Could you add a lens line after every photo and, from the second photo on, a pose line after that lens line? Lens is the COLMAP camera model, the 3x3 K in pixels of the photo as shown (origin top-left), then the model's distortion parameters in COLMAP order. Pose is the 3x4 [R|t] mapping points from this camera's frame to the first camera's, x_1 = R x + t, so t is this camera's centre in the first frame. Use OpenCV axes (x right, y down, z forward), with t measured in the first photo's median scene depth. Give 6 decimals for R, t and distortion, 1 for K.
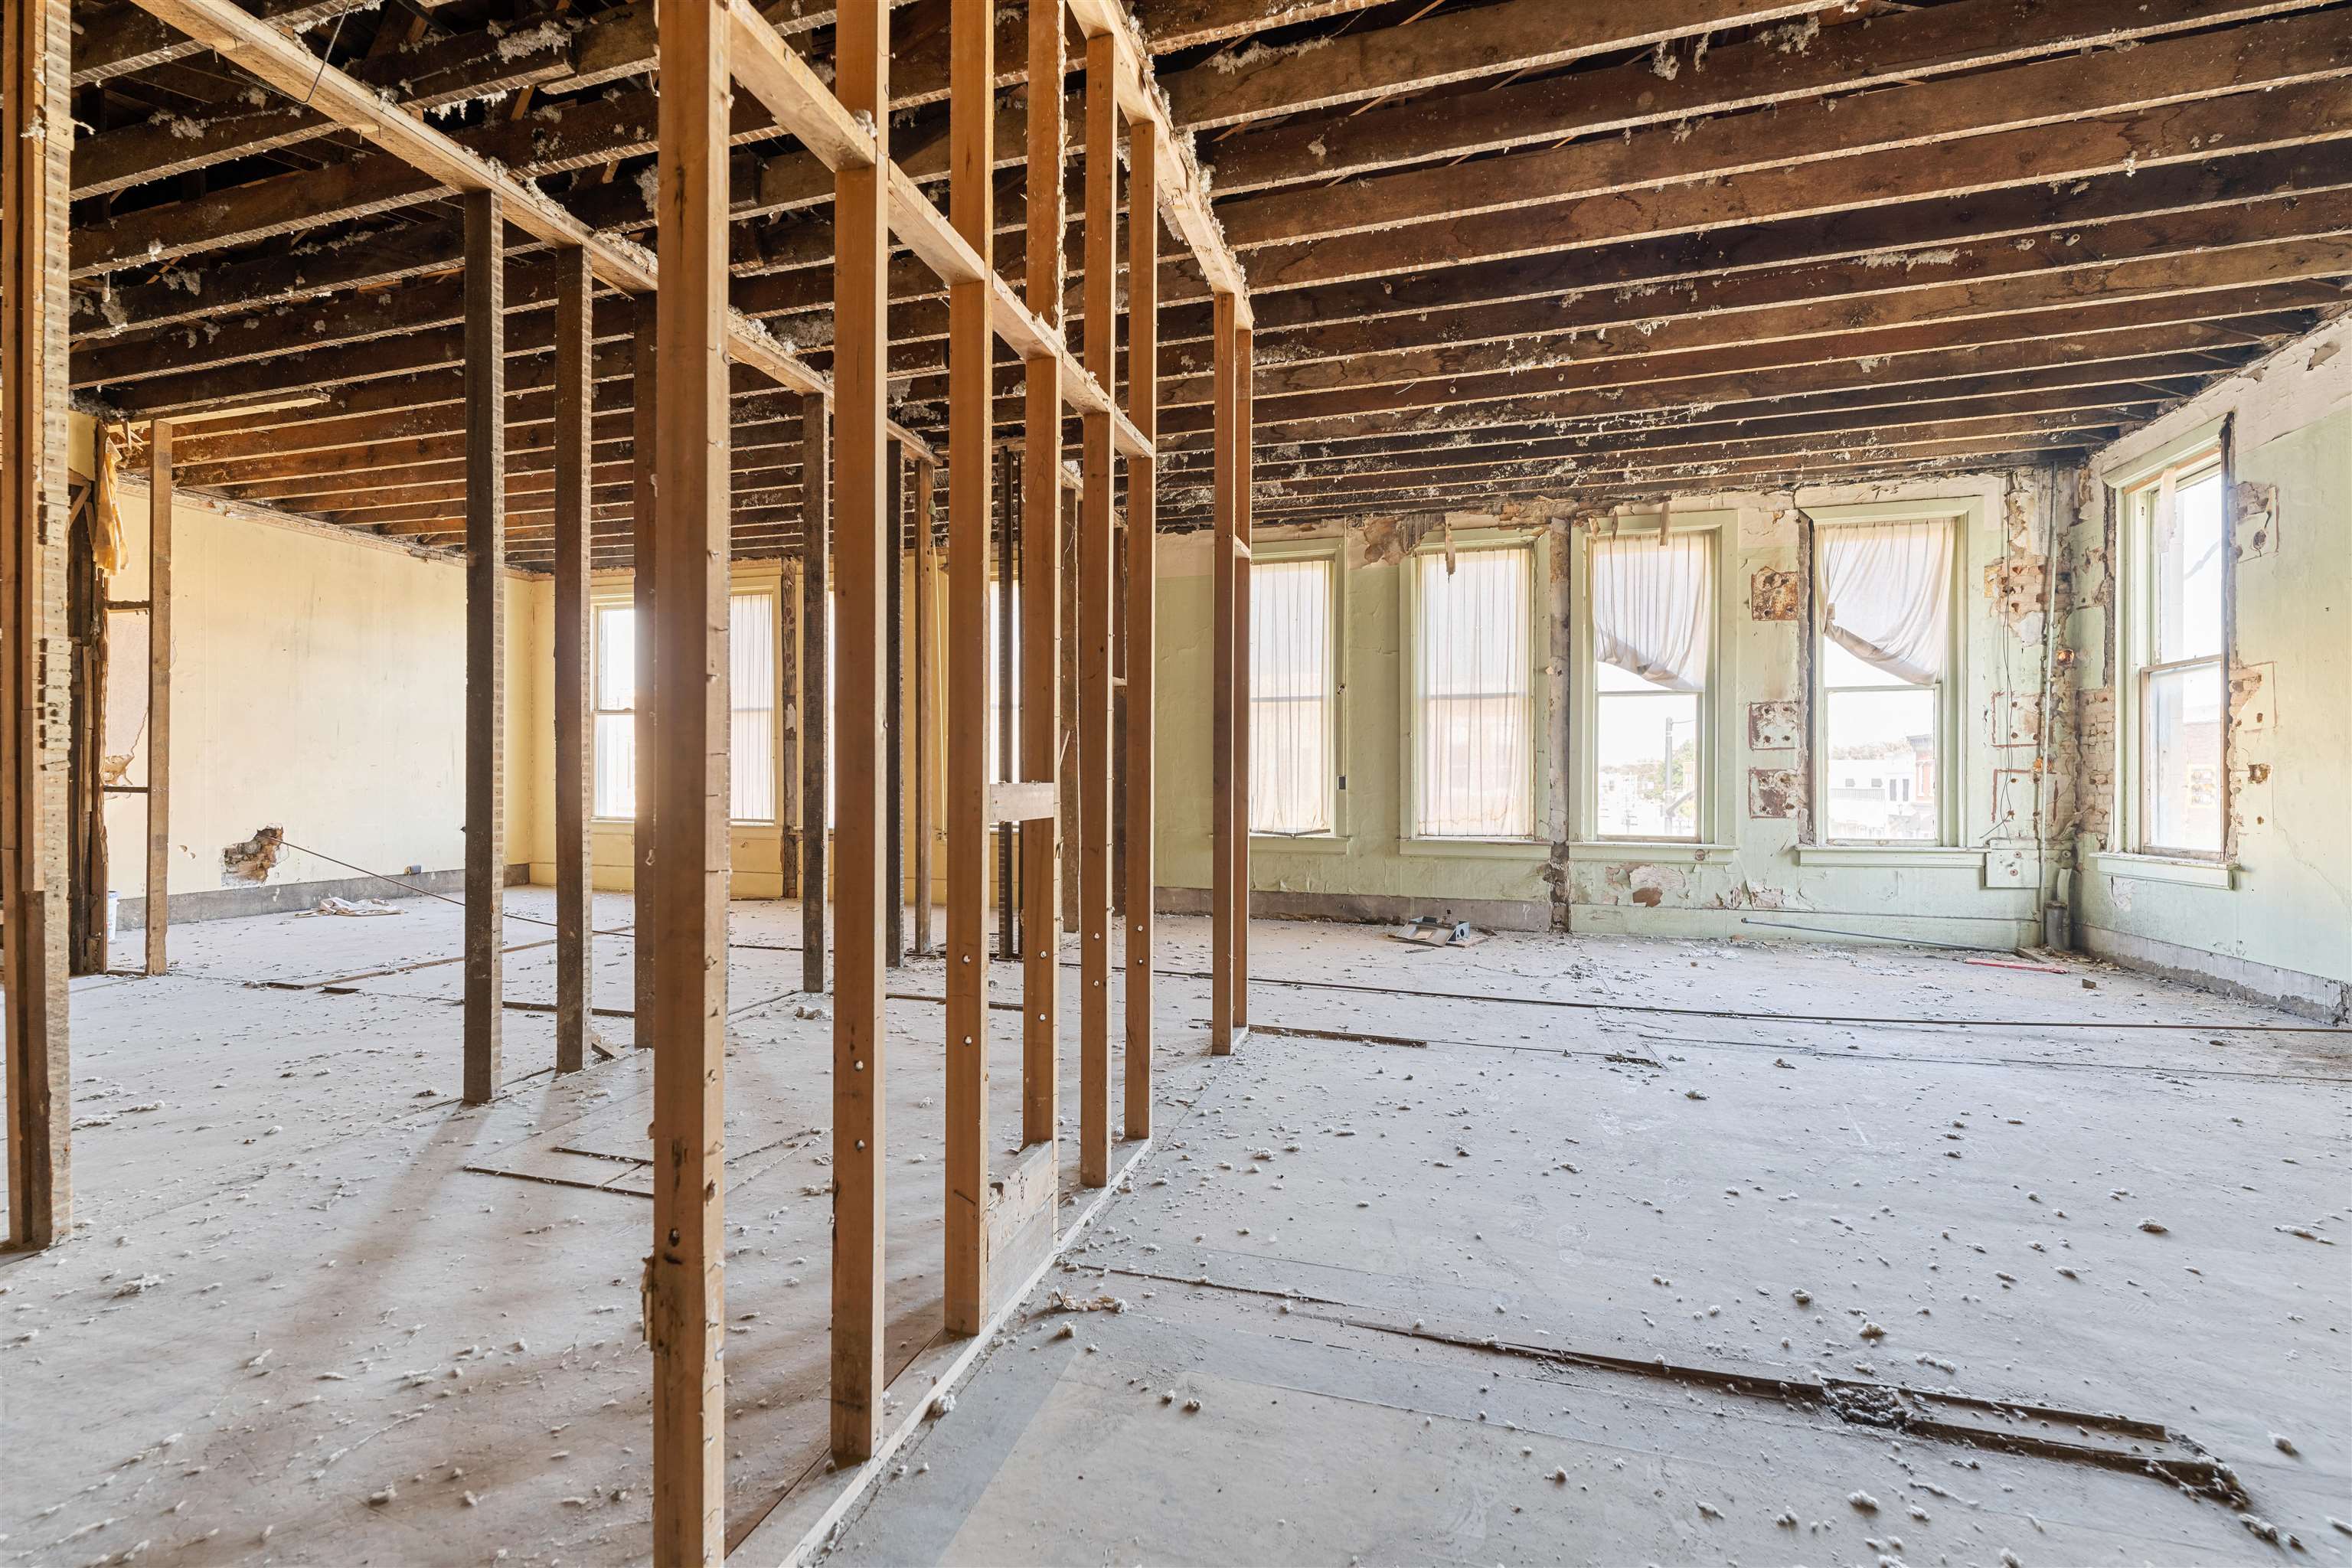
lens RADIAL K [[964.9, 0, 1163.5], [0, 964.9, 776.9], [0, 0, 1]] dist [-0.000041, -0.000237]
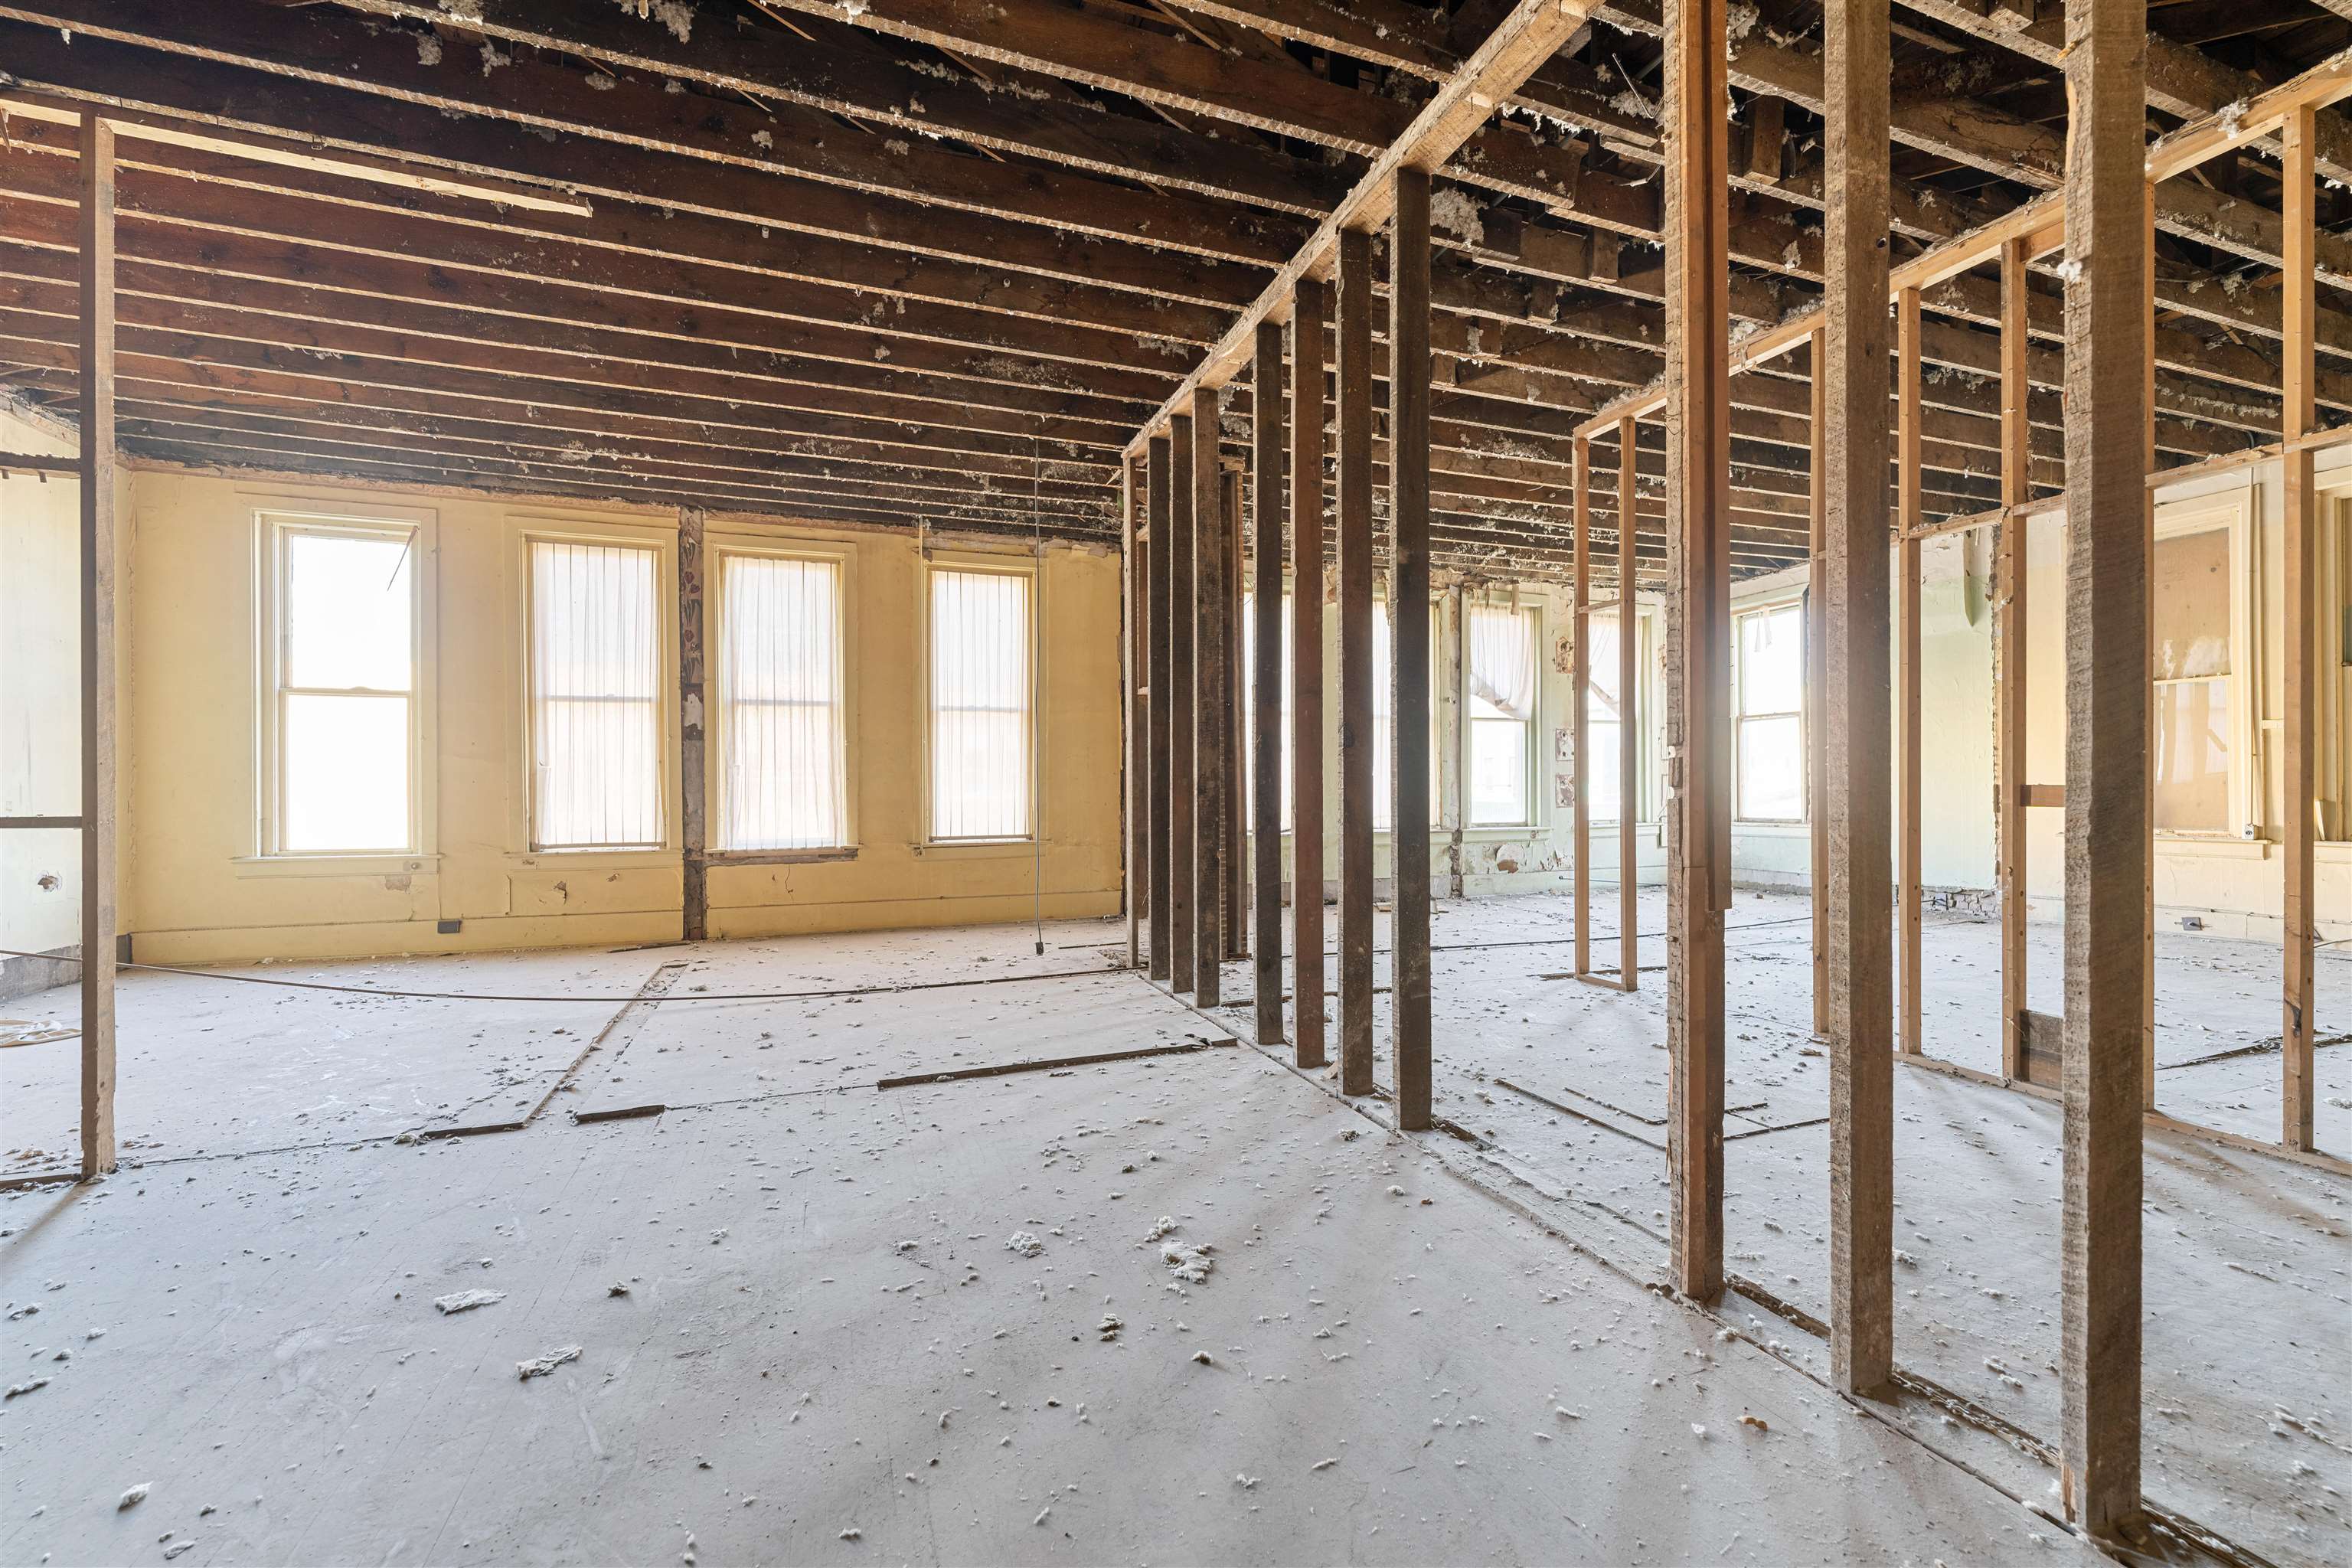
lens RADIAL K [[964.9, 0, 1161.0], [0, 964.9, 785.7], [0, 0, 1]] dist [-0.000041, -0.000237]
pose [[0.798540, -0.009756, 0.601863, -0.735476], [0.010127, 0.999945, 0.002773, -0.000837], [-0.601857, 0.003881, 0.798594, 0.189463]]
